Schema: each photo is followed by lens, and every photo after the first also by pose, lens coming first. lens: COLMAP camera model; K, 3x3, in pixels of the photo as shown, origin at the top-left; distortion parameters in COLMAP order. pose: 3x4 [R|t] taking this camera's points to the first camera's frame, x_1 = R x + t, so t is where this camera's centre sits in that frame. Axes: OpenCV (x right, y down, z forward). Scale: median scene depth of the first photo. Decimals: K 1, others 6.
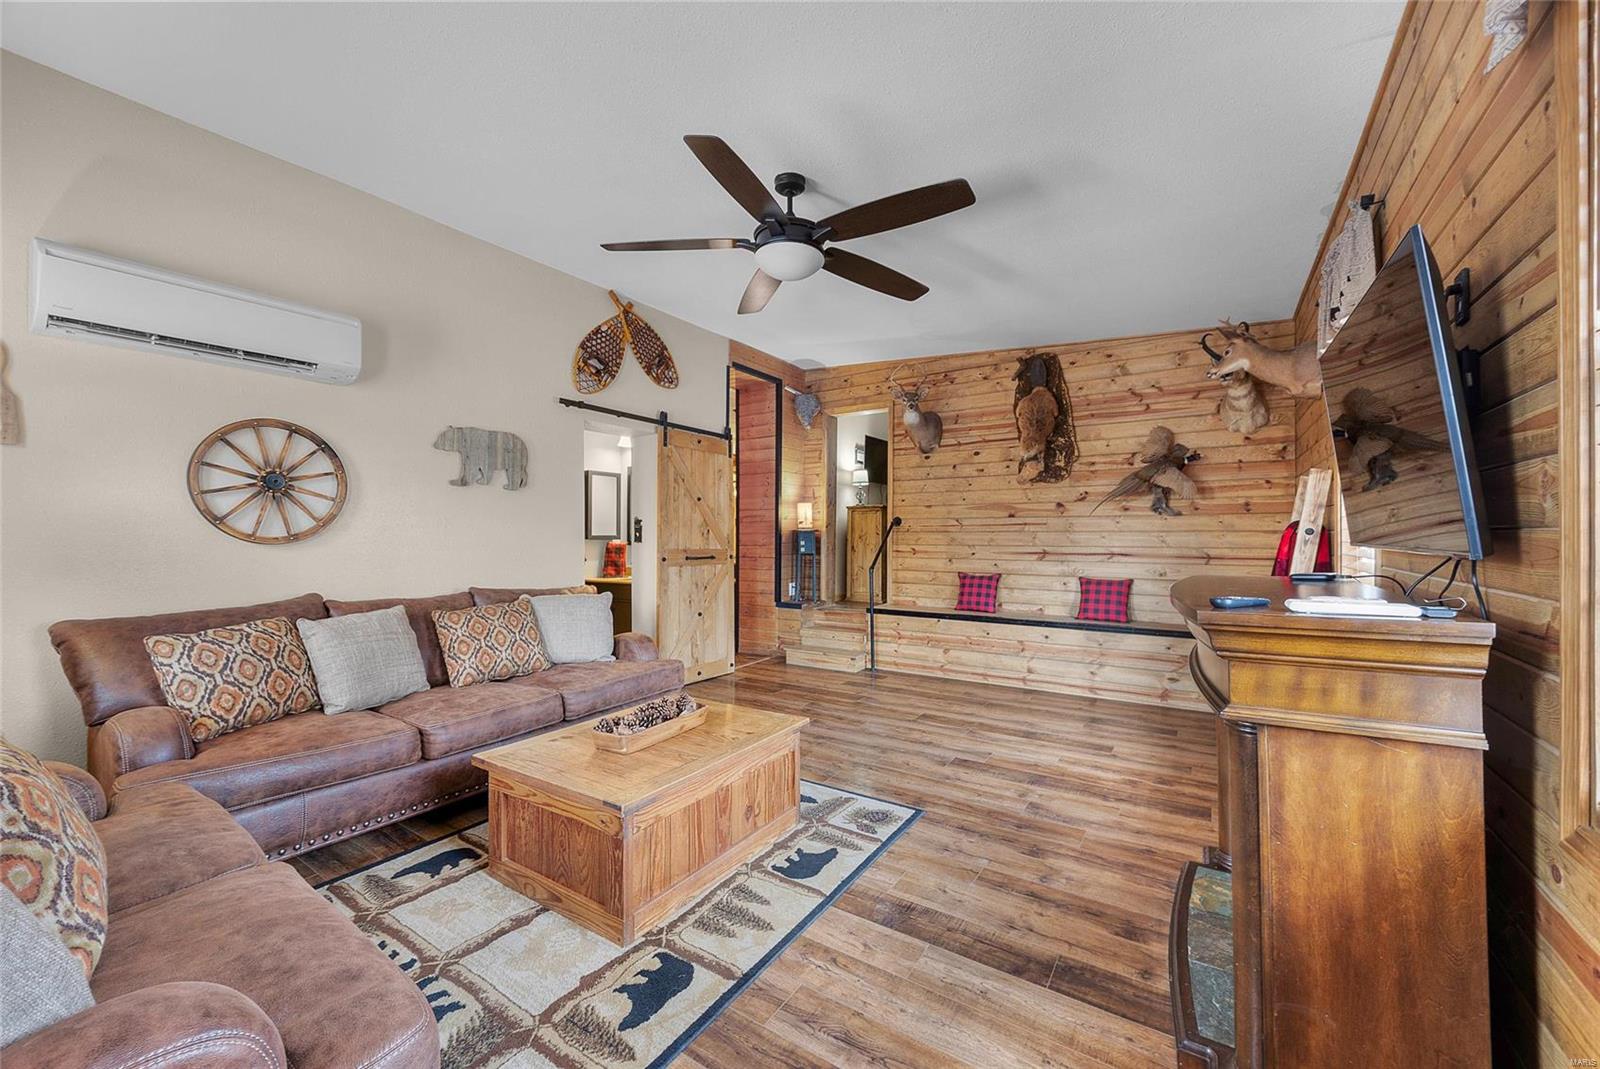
lens RADIAL K [[630.3, 0, 800.6], [0, 630.3, 534.2], [0, 0, 1]] dist [-0.000157, -0.000537]
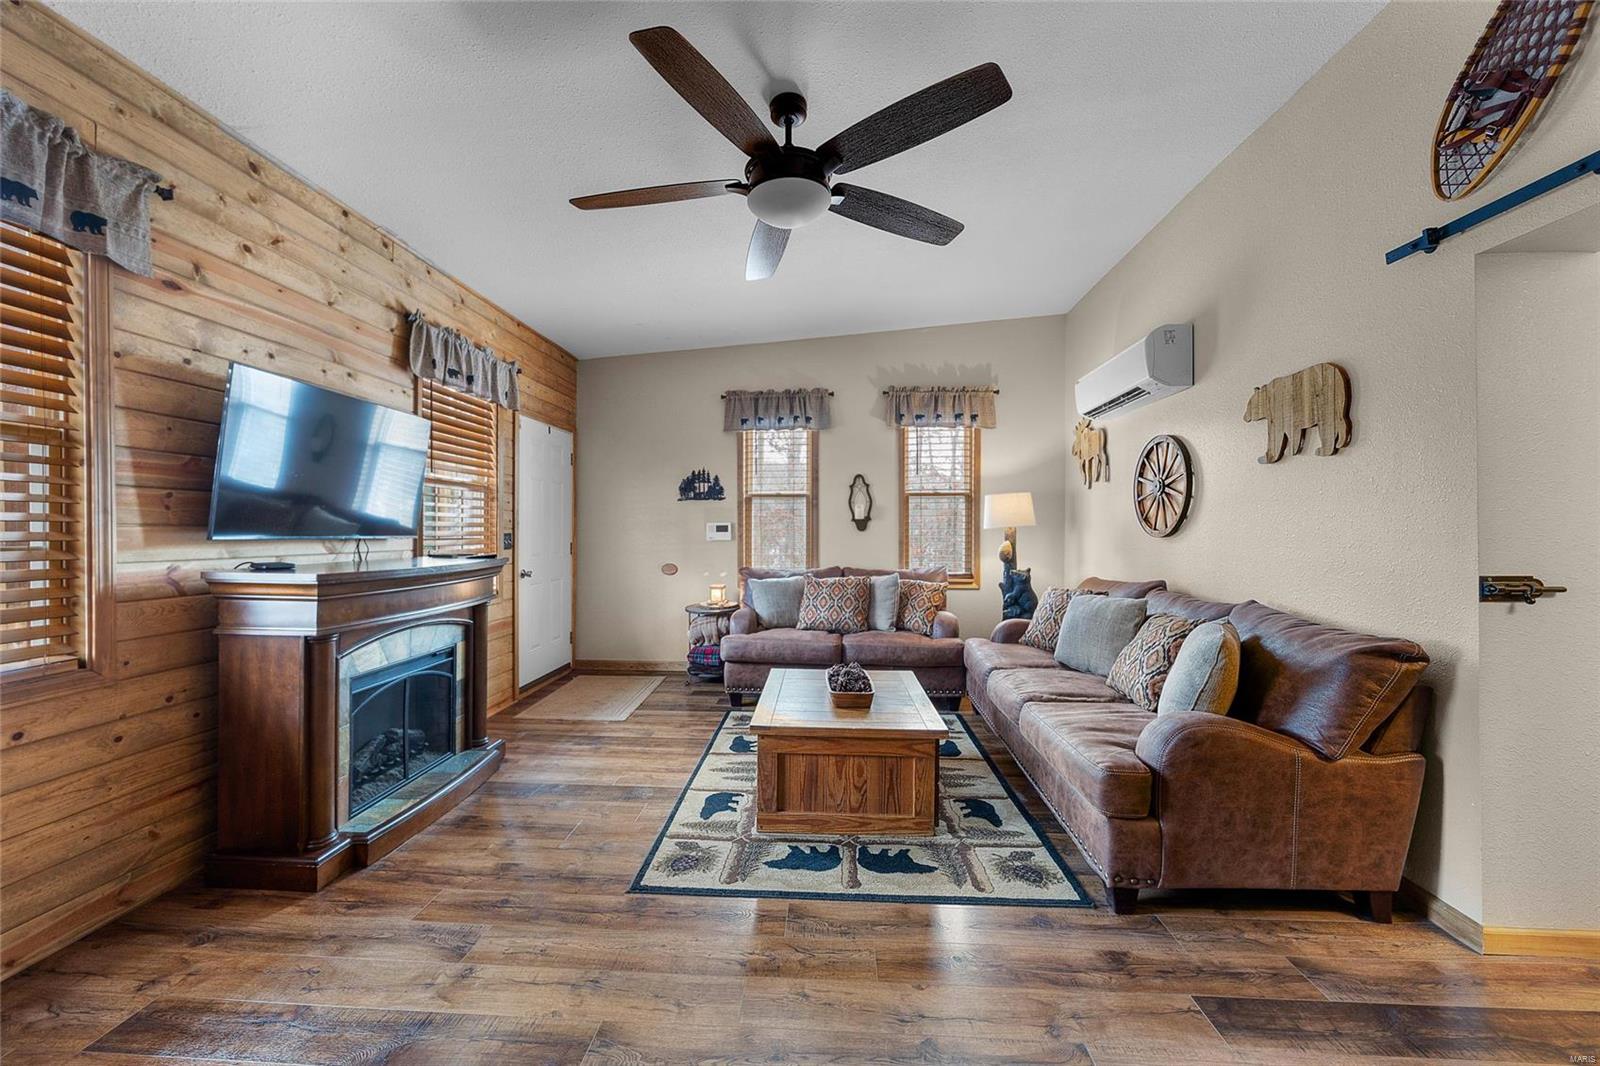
lens RADIAL K [[630.3, 0, 810.5], [0, 630.3, 534.3], [0, 0, 1]] dist [-0.000157, -0.000537]
pose [[-0.855673, 0.005183, -0.517491, 0.229915], [0.001916, 0.999975, 0.006848, 0.000840], [0.517513, 0.004868, -0.855661, 1.011995]]
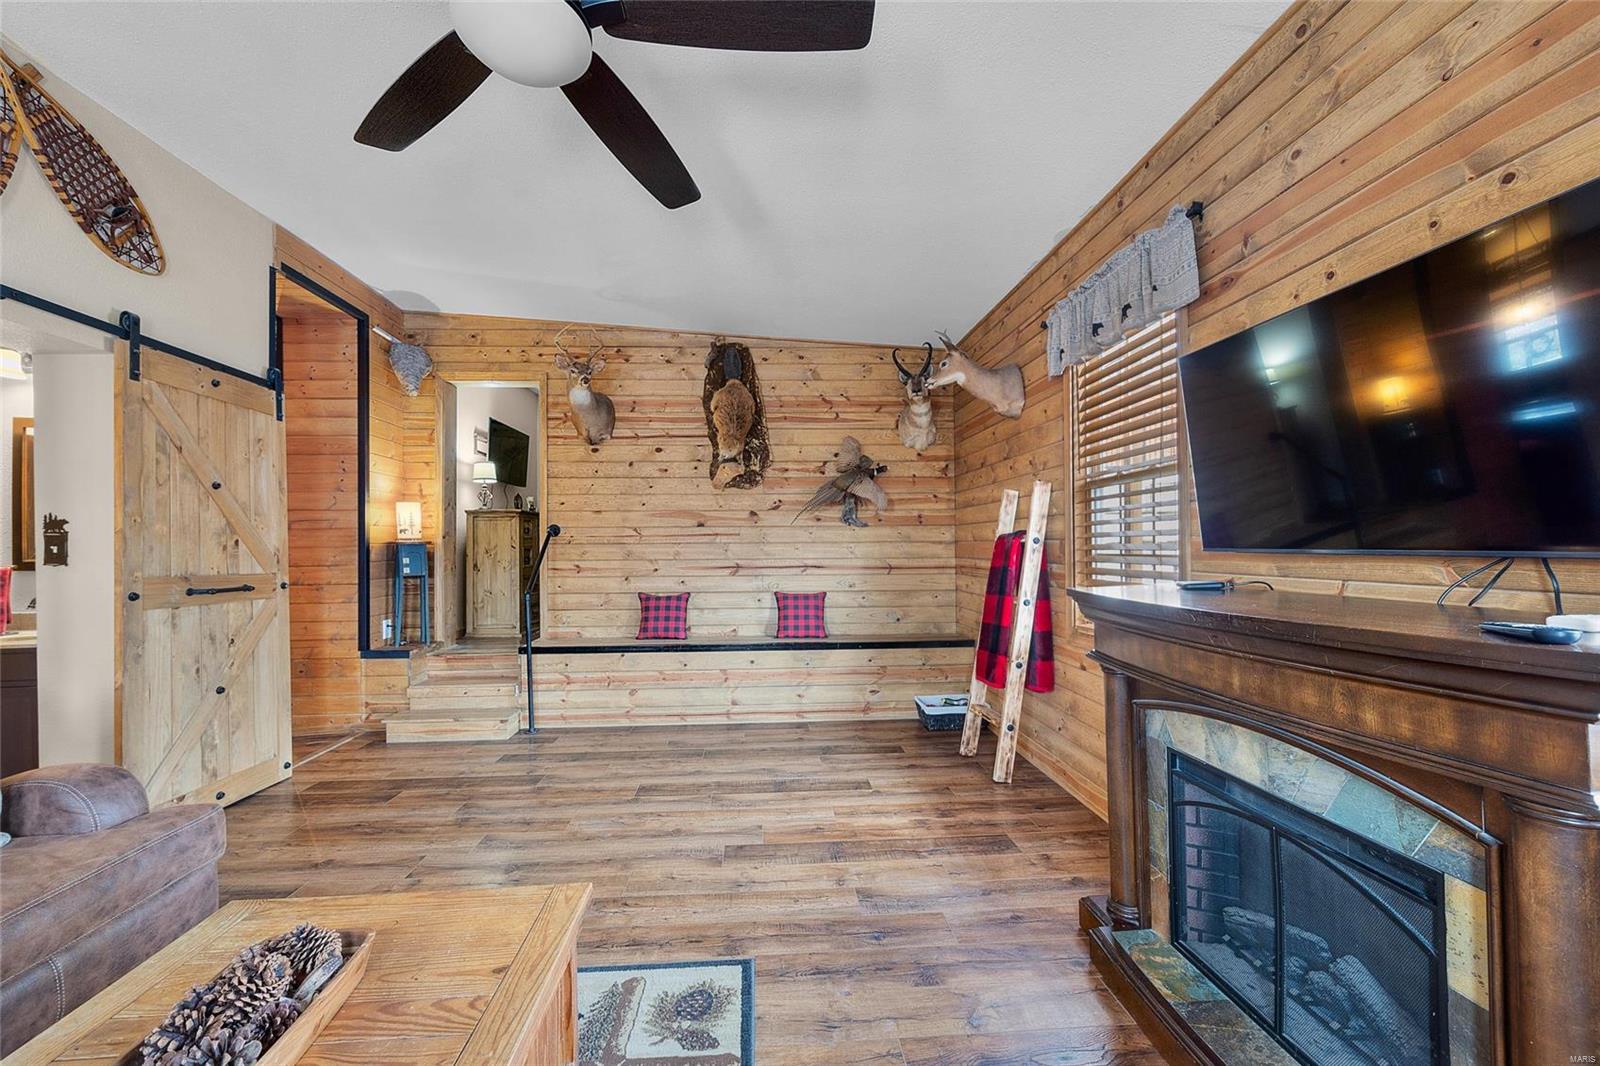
lens RADIAL K [[630.3, 0, 793.5], [0, 630.3, 549.7], [0, 0, 1]] dist [-0.000157, -0.000537]
pose [[0.797413, -0.007555, 0.603387, -0.094741], [0.006685, 0.999971, 0.003687, 0.002729], [-0.603397, 0.001093, 0.797440, 0.253900]]
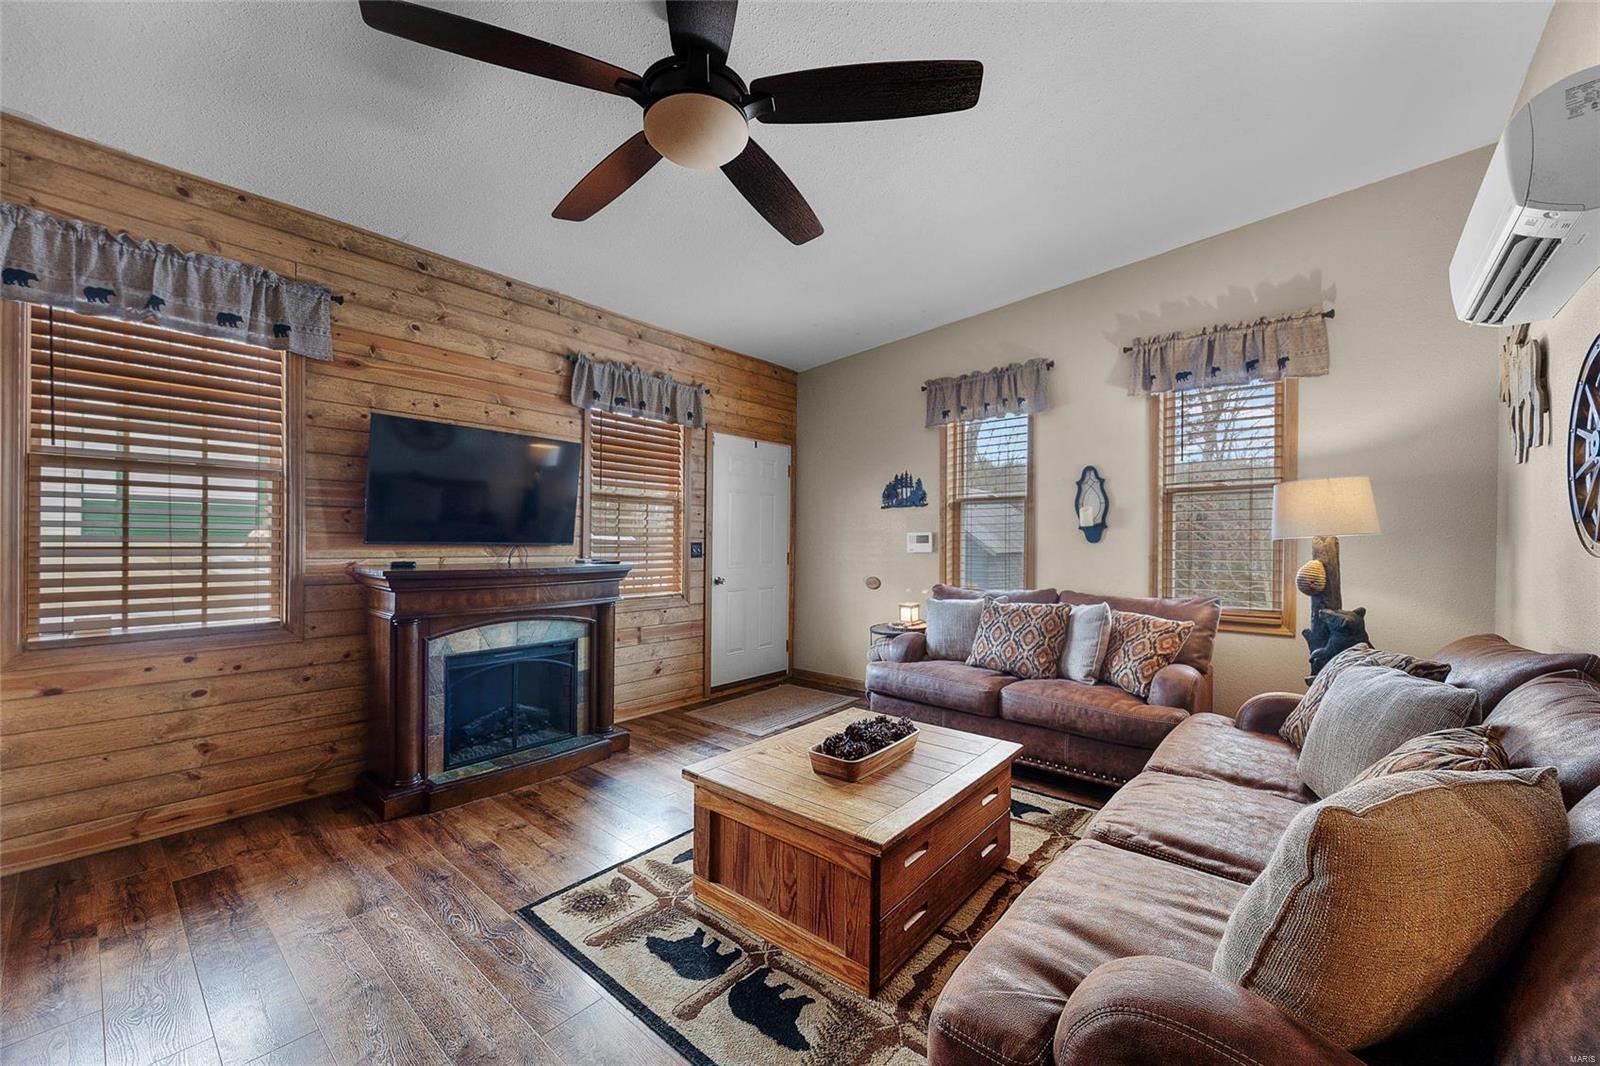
lens RADIAL K [[630.3, 0, 792.9], [0, 630.3, 541.6], [0, 0, 1]] dist [-0.000157, -0.000537]
pose [[-0.992534, -0.003779, 0.121913, -0.120868], [-0.004081, 0.999989, -0.002228, 0.004589], [-0.121904, -0.002709, -0.992538, 0.969558]]
